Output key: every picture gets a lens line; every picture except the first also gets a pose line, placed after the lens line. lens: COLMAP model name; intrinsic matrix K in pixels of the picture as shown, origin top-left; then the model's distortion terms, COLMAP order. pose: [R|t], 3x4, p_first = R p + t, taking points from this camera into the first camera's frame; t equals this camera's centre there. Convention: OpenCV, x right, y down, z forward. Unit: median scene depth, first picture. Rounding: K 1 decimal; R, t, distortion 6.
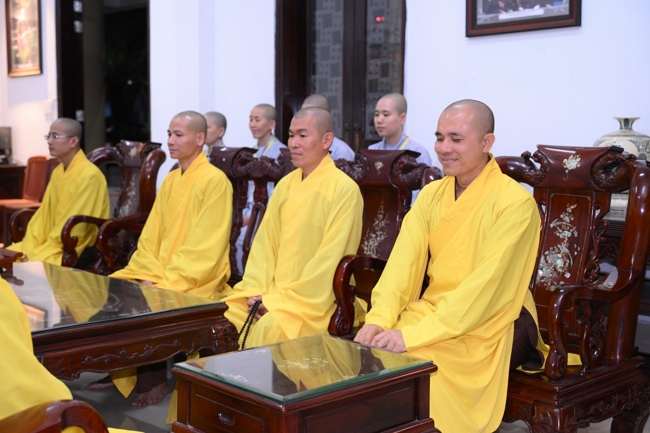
lens RADIAL K [[910.8, 0, 325.1], [0, 910.8, 216.0], [0, 0, 1]] dist [-0.025871, 0.000000]
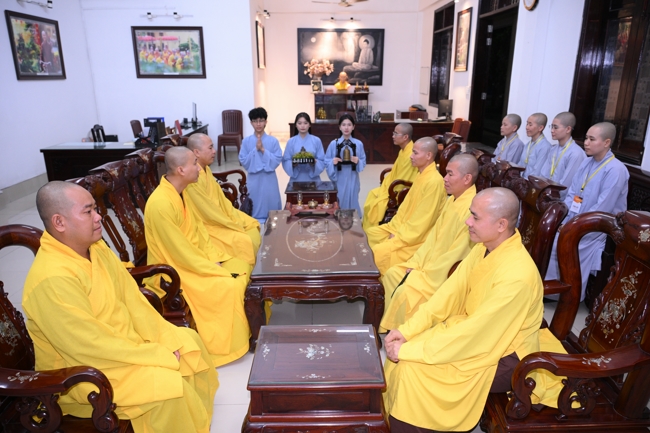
lens RADIAL K [[470.4, 0, 331.2], [0, 470.4, 214.2], [0, 0, 1]] dist [-0.001997, 0.001610]
pose [[0.719383, 0.193857, -0.667014, 0.331354], [-0.045383, 0.971332, 0.233356, -0.180033], [0.693129, -0.137602, 0.707558, 0.278454]]
